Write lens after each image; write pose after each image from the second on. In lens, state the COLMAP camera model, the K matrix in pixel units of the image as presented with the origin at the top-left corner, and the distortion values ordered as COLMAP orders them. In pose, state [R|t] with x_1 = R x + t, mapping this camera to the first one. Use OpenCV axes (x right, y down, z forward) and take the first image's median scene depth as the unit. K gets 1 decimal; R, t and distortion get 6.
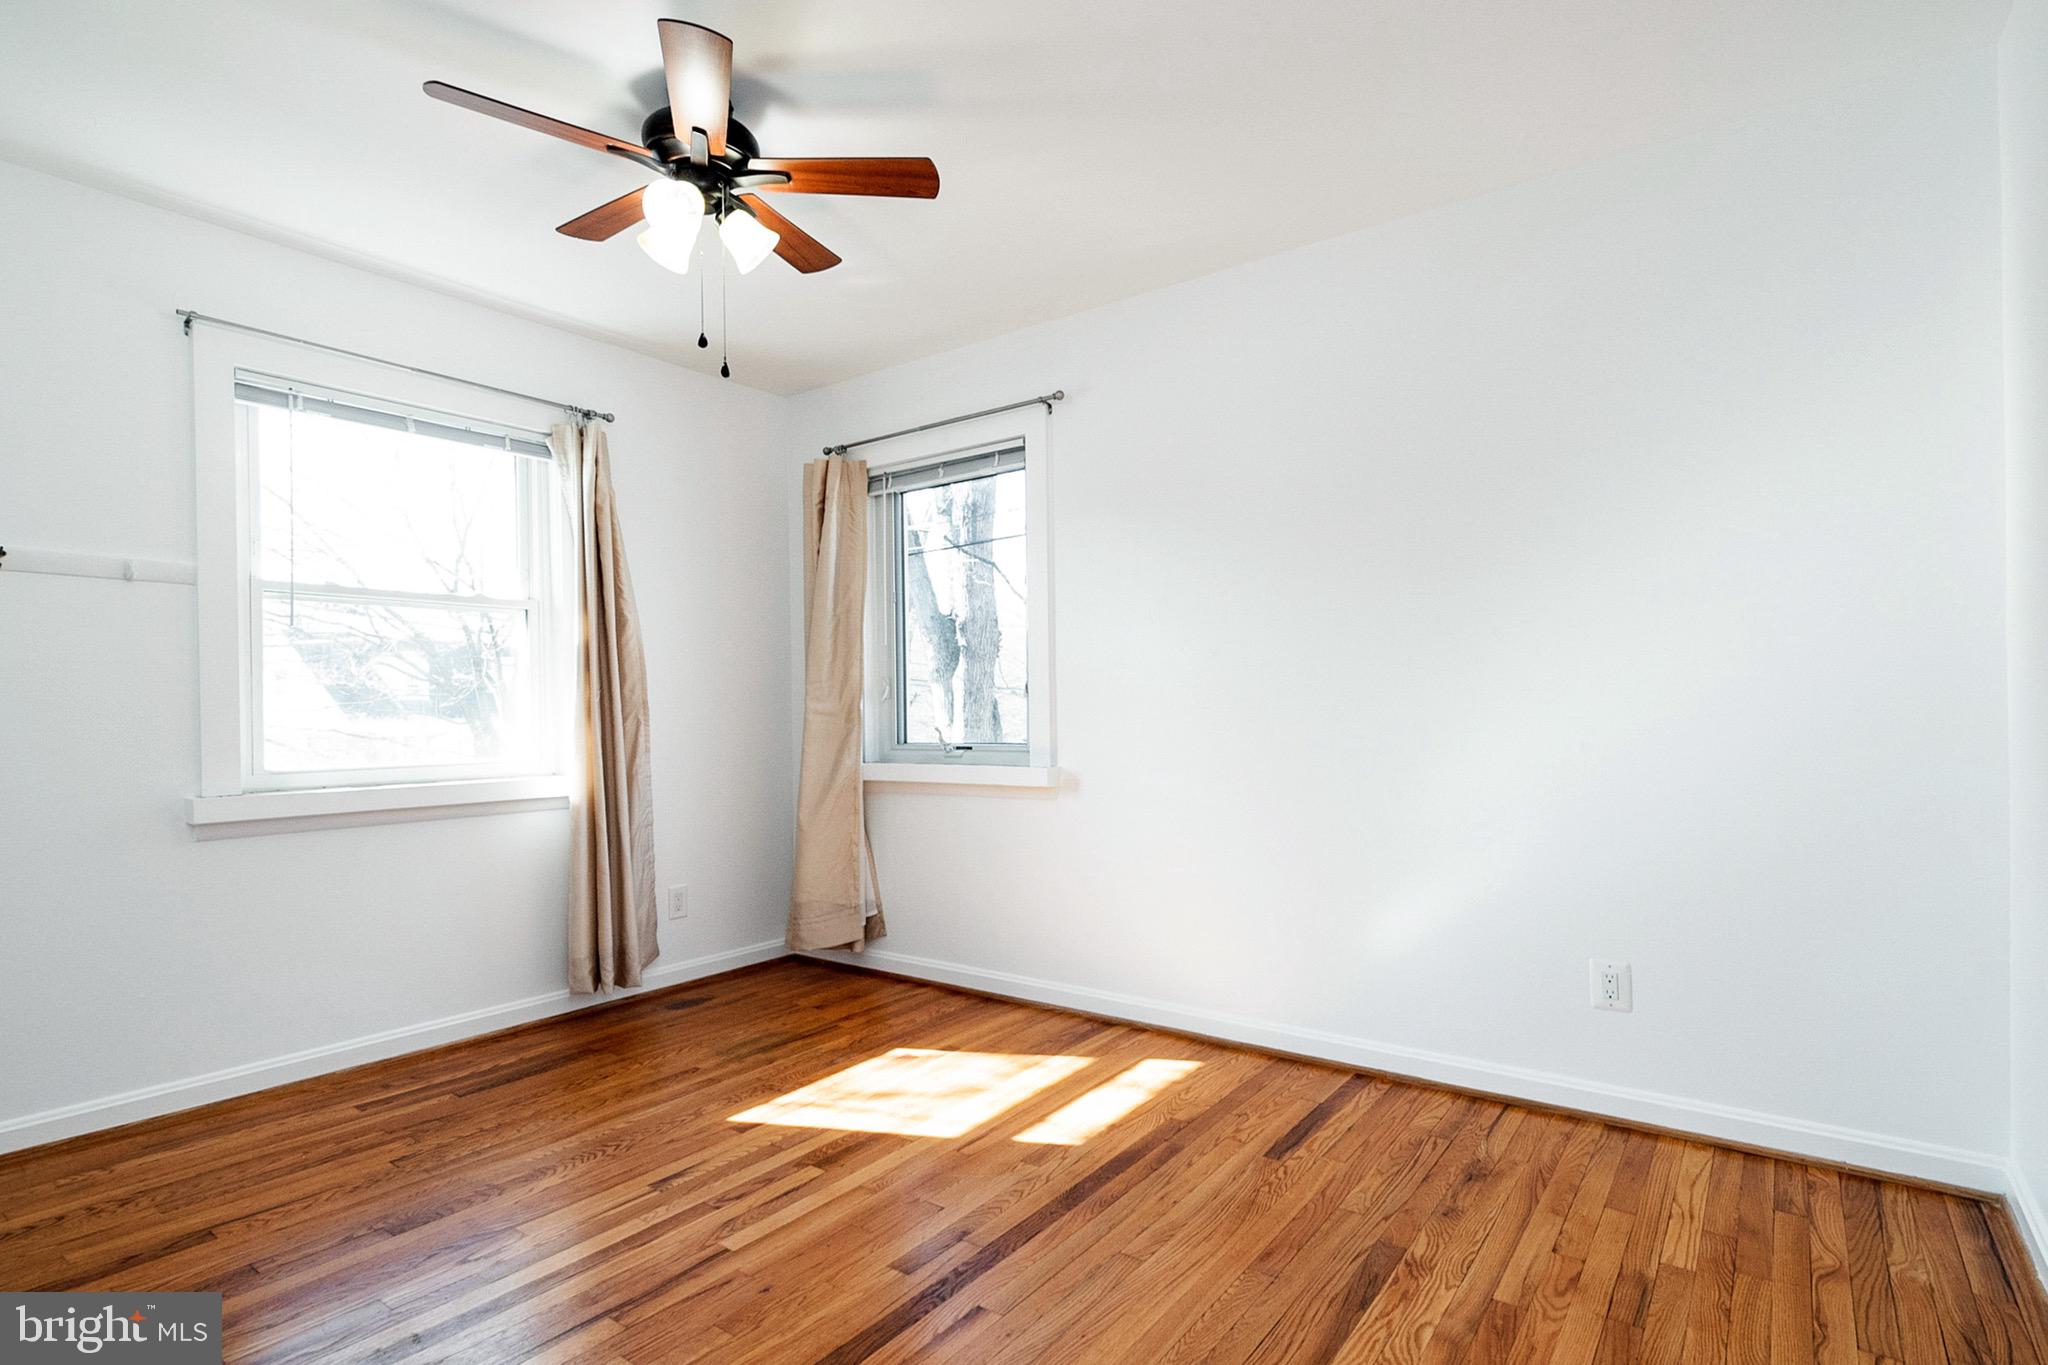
lens RADIAL K [[1004.0, 0, 1034.2], [0, 1004.0, 714.3], [0, 0, 1]] dist [0.004052, -0.000578]
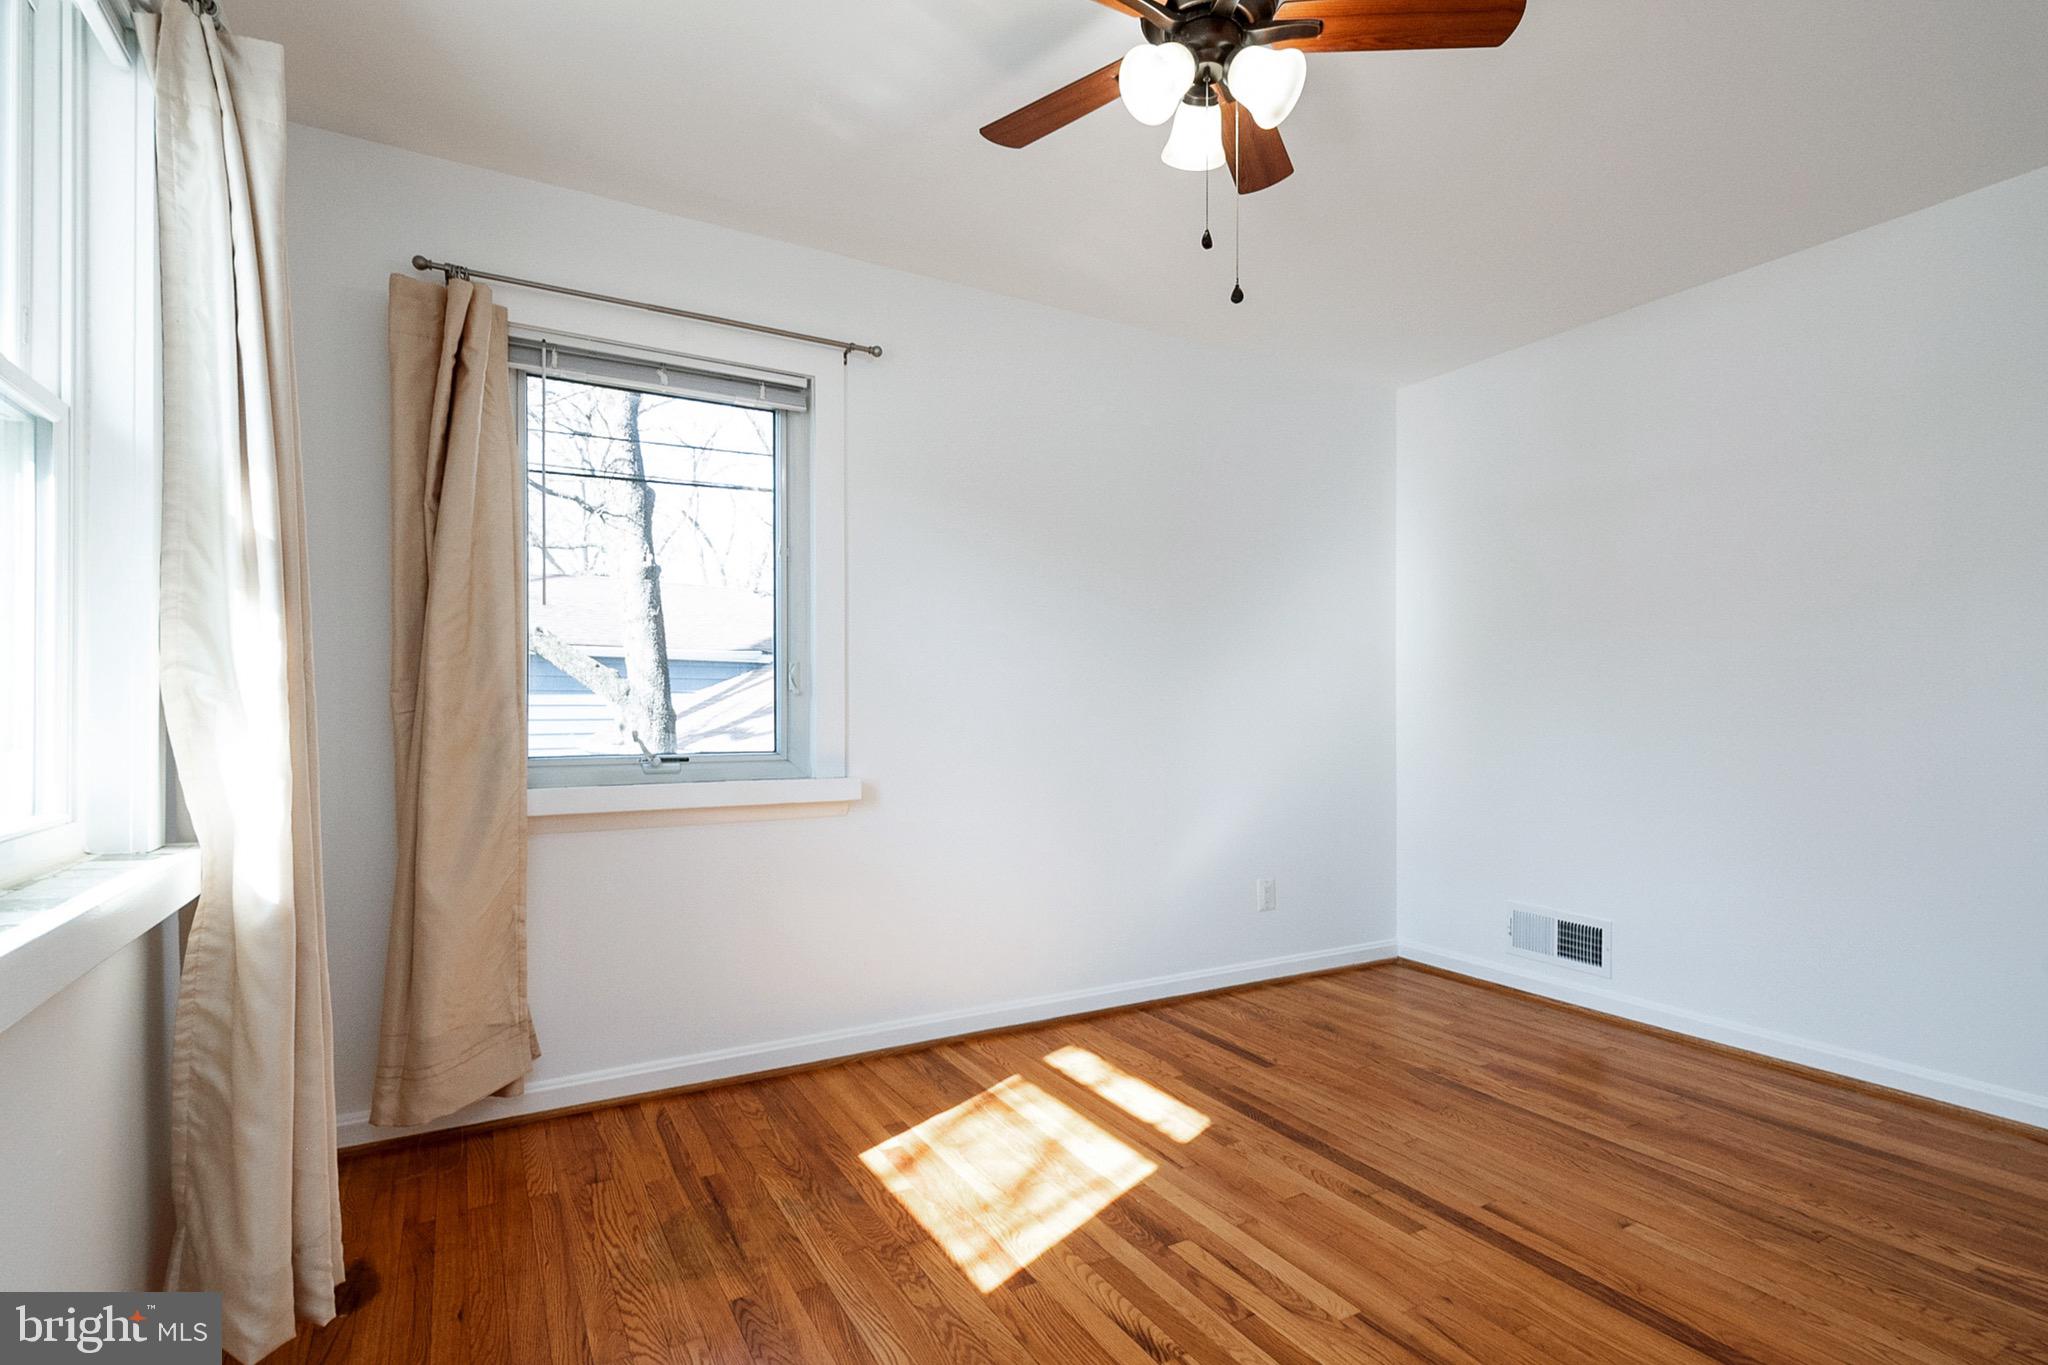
lens RADIAL K [[1004.0, 0, 1034.2], [0, 1004.0, 714.3], [0, 0, 1]] dist [0.004052, -0.000578]
pose [[0.400915, 0.006580, 0.916092, -0.946067], [-0.002934, 0.999978, -0.005898, 0.005068], [-0.916111, -0.000324, 0.400926, 0.691124]]
